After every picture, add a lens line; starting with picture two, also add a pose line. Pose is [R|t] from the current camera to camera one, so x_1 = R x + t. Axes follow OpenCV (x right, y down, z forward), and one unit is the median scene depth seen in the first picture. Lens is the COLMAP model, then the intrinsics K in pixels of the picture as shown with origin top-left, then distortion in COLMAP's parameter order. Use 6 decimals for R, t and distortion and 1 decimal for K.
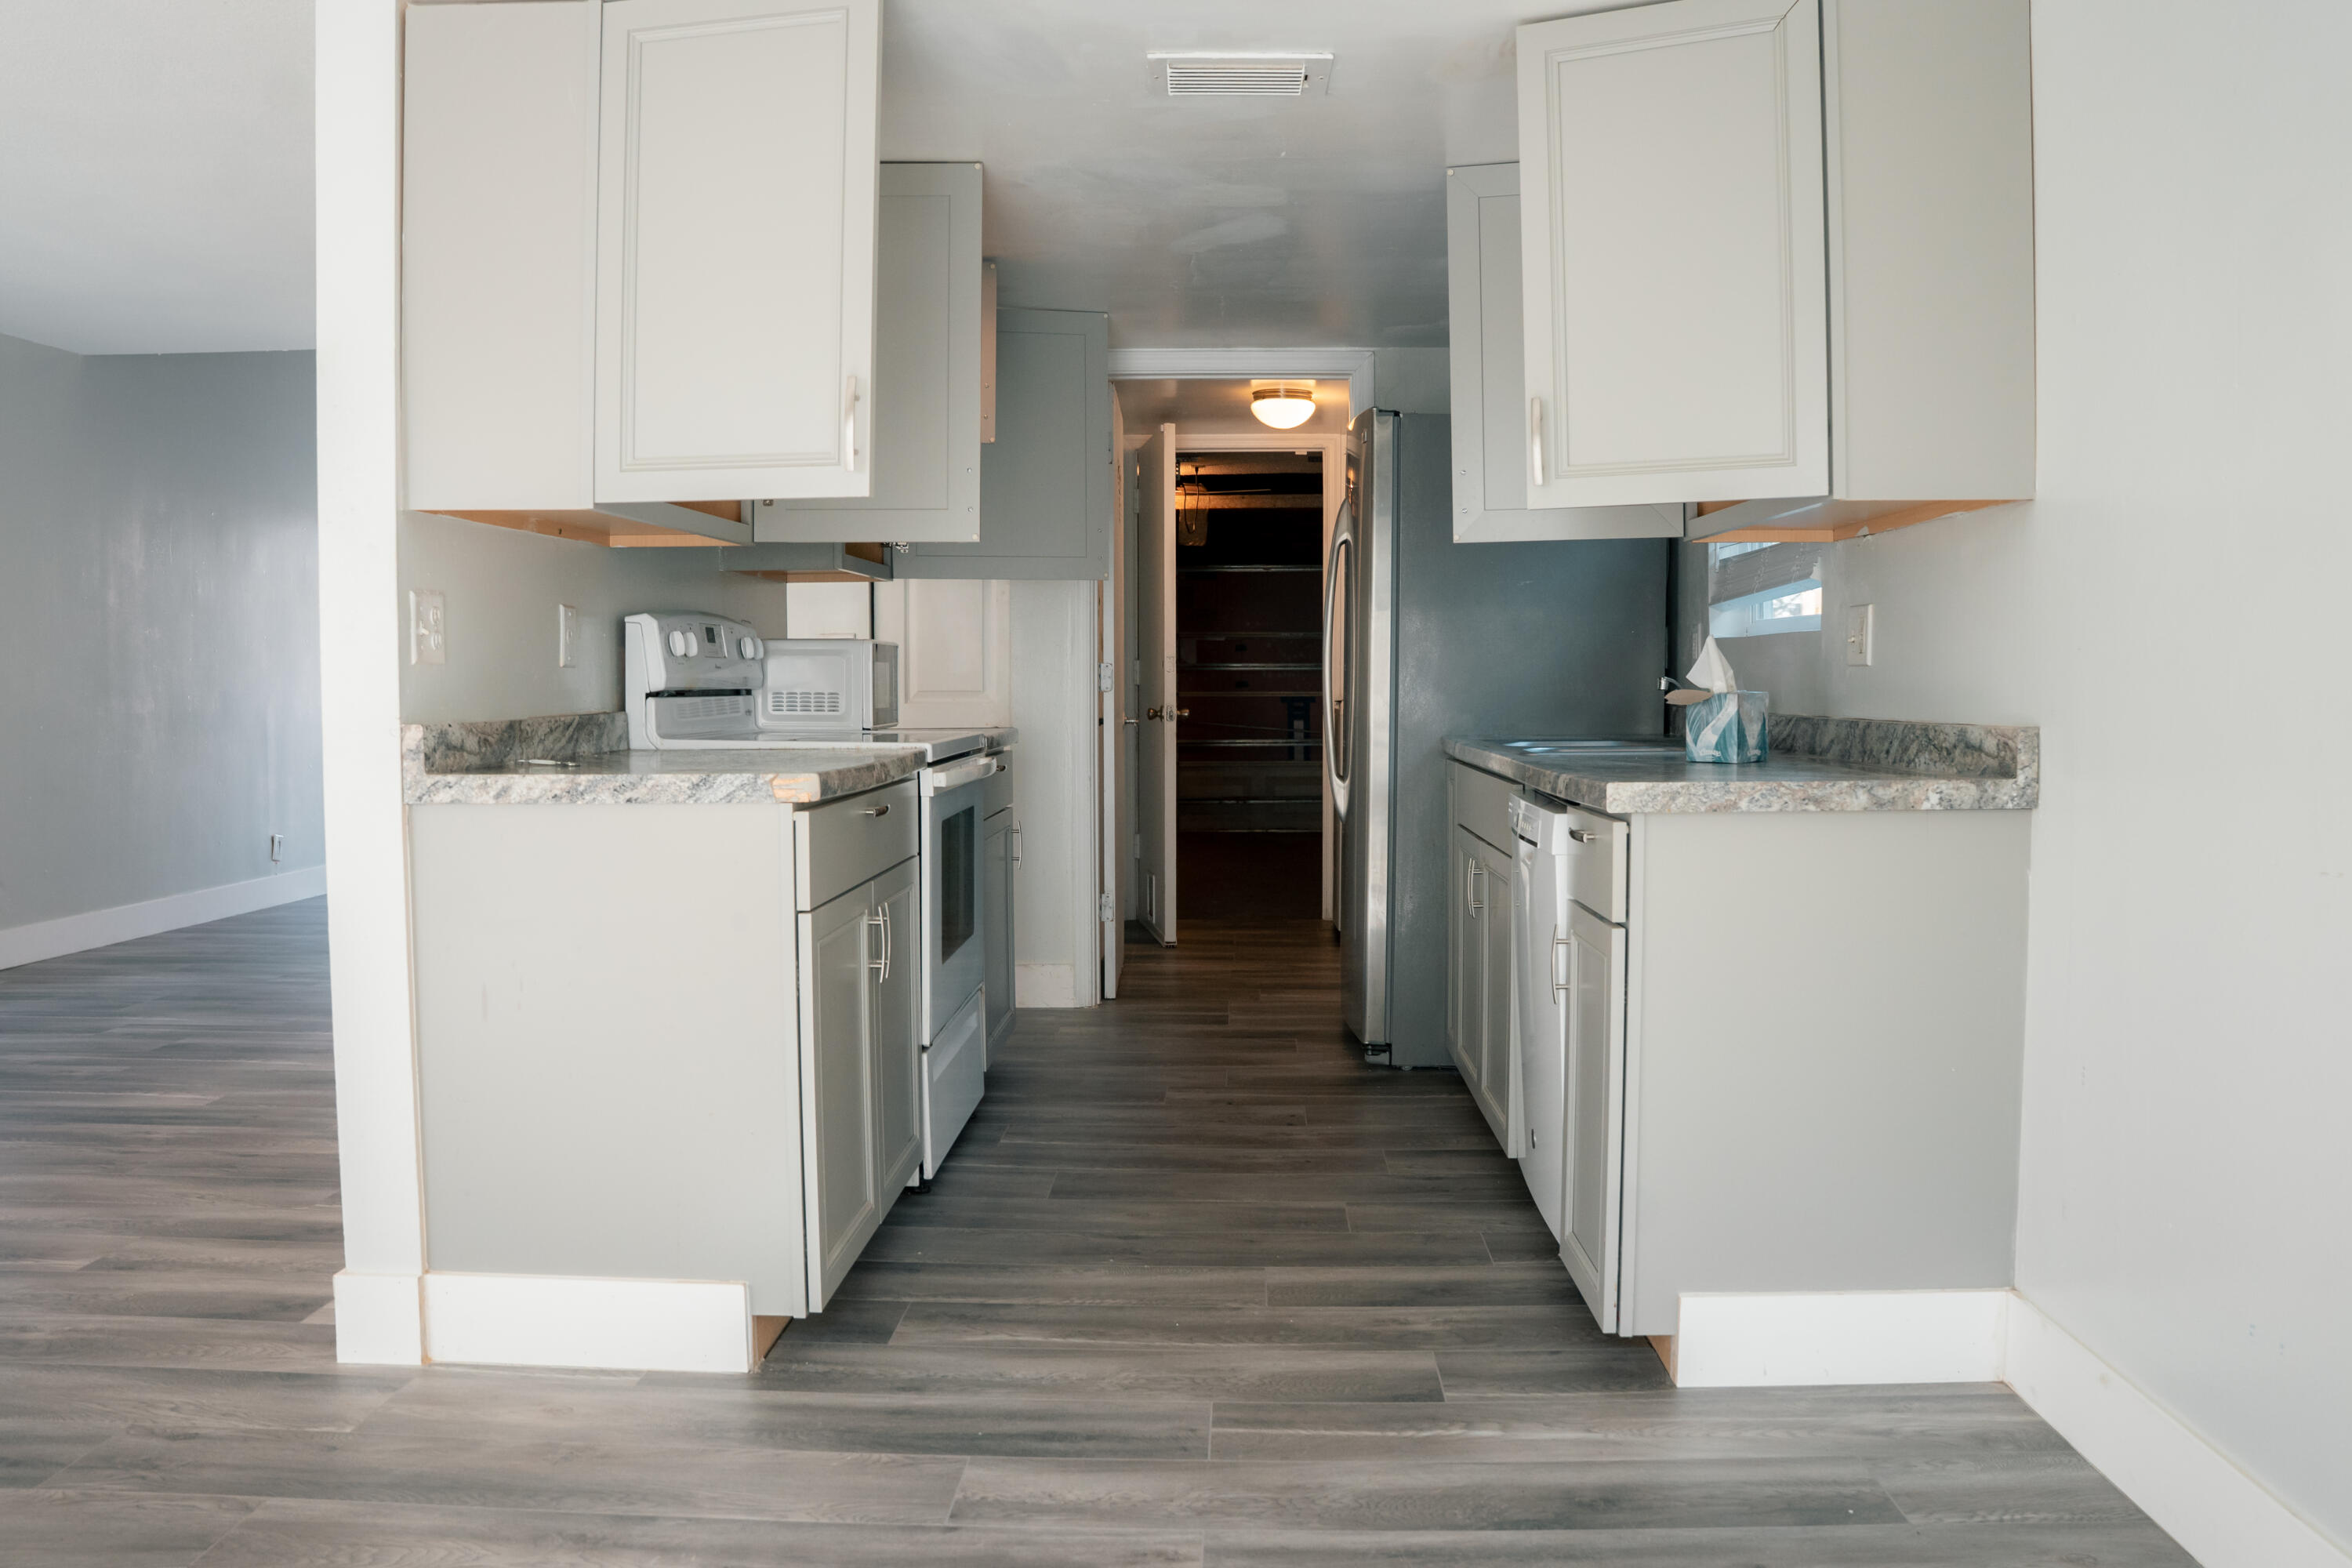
lens RADIAL K [[1782.5, 0, 1193.3], [0, 1782.5, 778.1], [0, 0, 1]] dist [-0.179427, 0.125188]
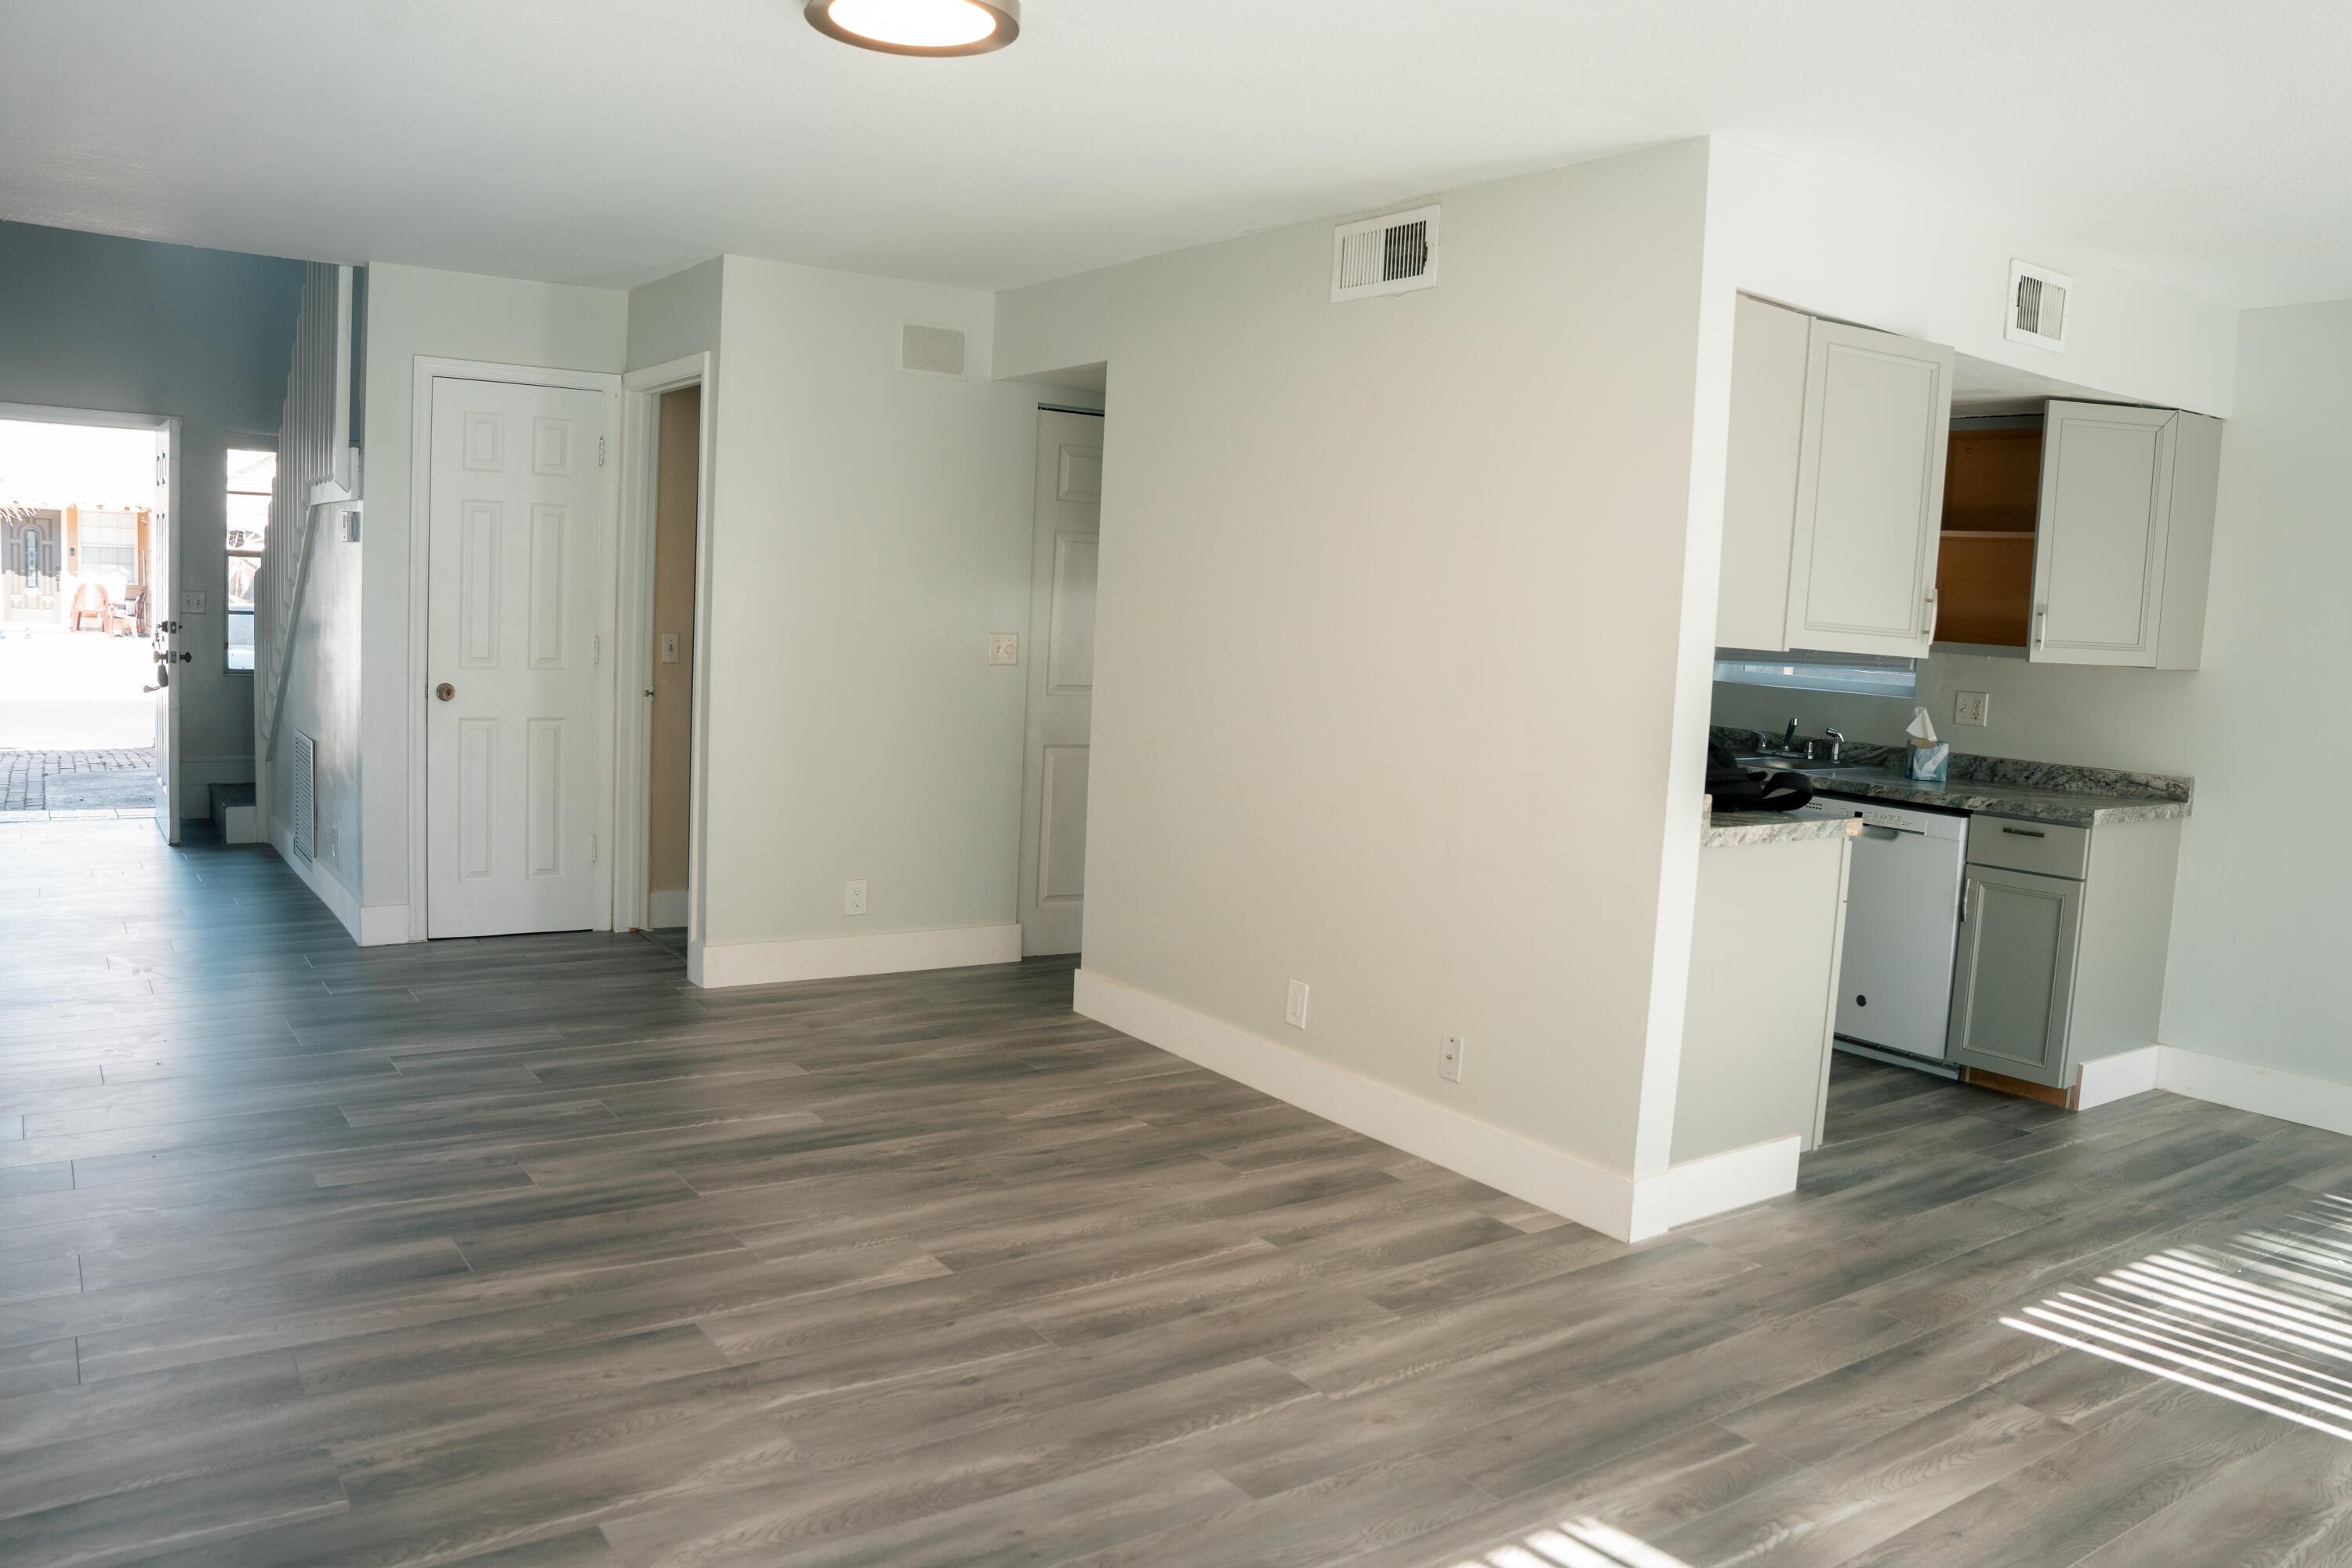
lens RADIAL K [[1736.0, 0, 1188.2], [0, 1736.0, 775.9], [0, 0, 1]] dist [-0.177508, 0.123111]
pose [[0.800357, -0.018790, 0.599229, -1.629789], [-0.017457, 0.998355, 0.054621, -0.115291], [-0.599269, -0.054177, 0.798712, 0.108861]]
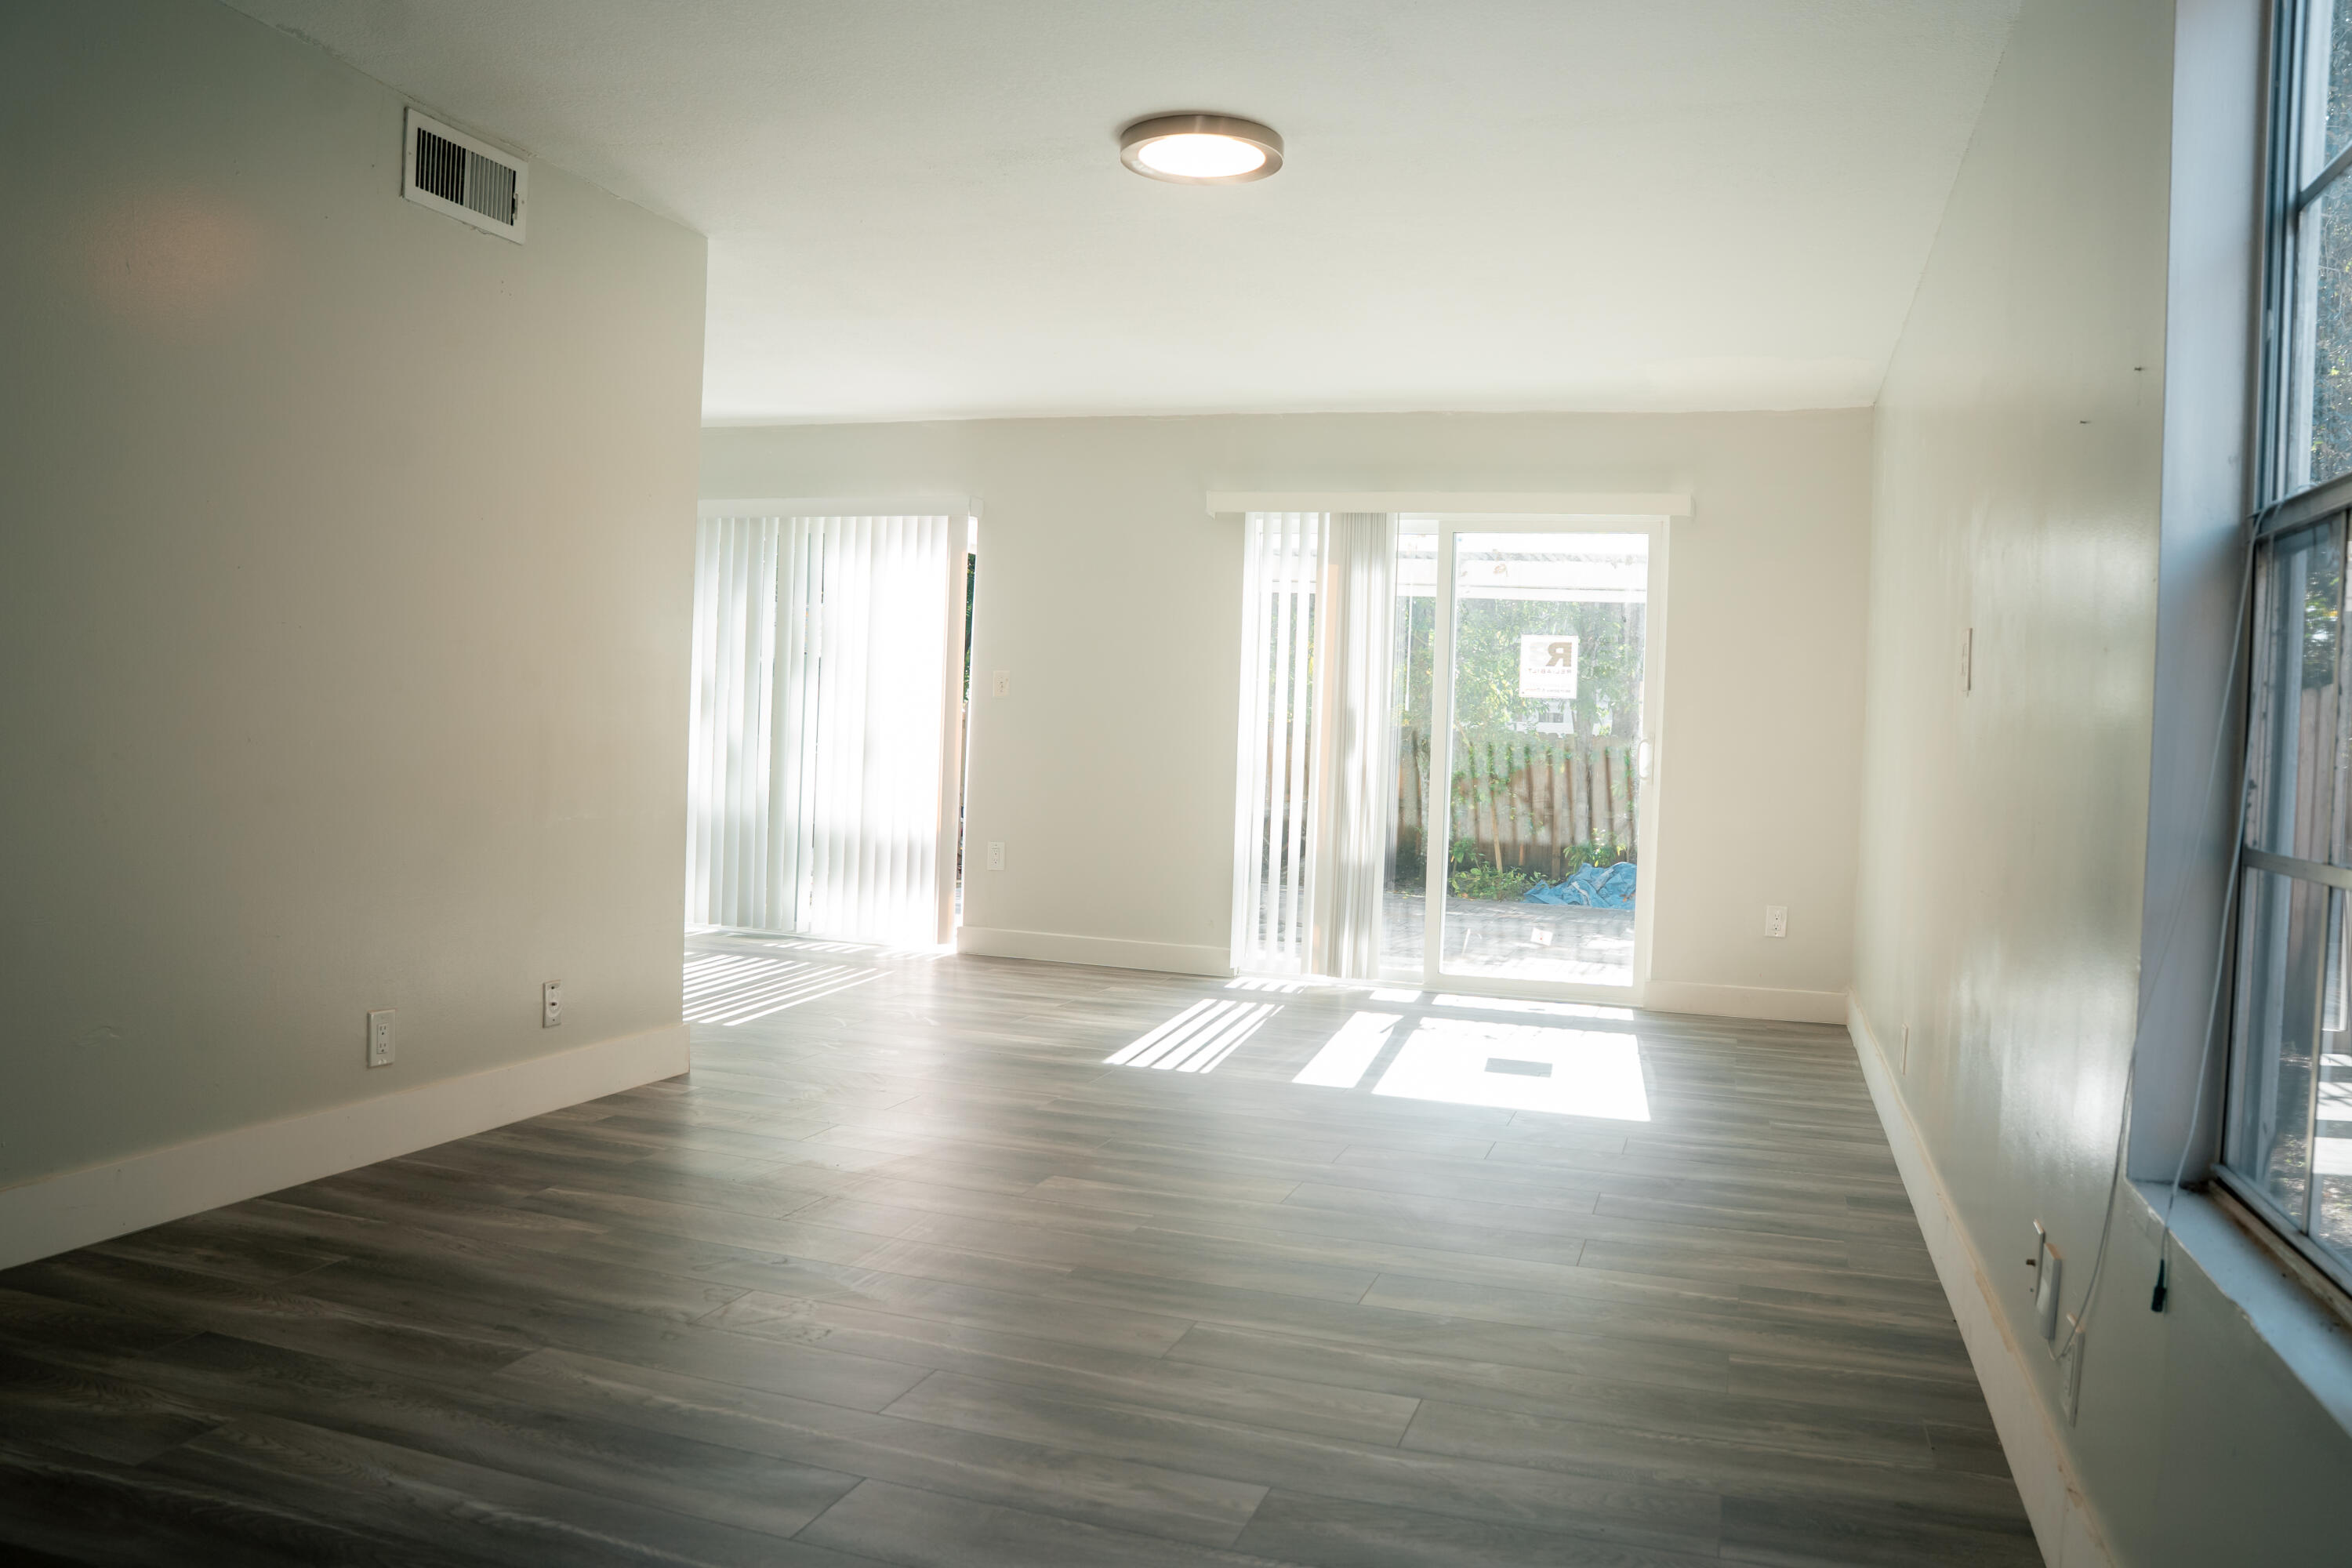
lens RADIAL K [[1736.0, 0, 1188.2], [0, 1736.0, 775.9], [0, 0, 1]] dist [-0.177508, 0.123111]
pose [[-0.960208, -0.040854, 0.276283, -1.518673], [-0.020572, 0.996902, 0.075915, -0.129944], [-0.278528, 0.067210, -0.958074, 2.588046]]
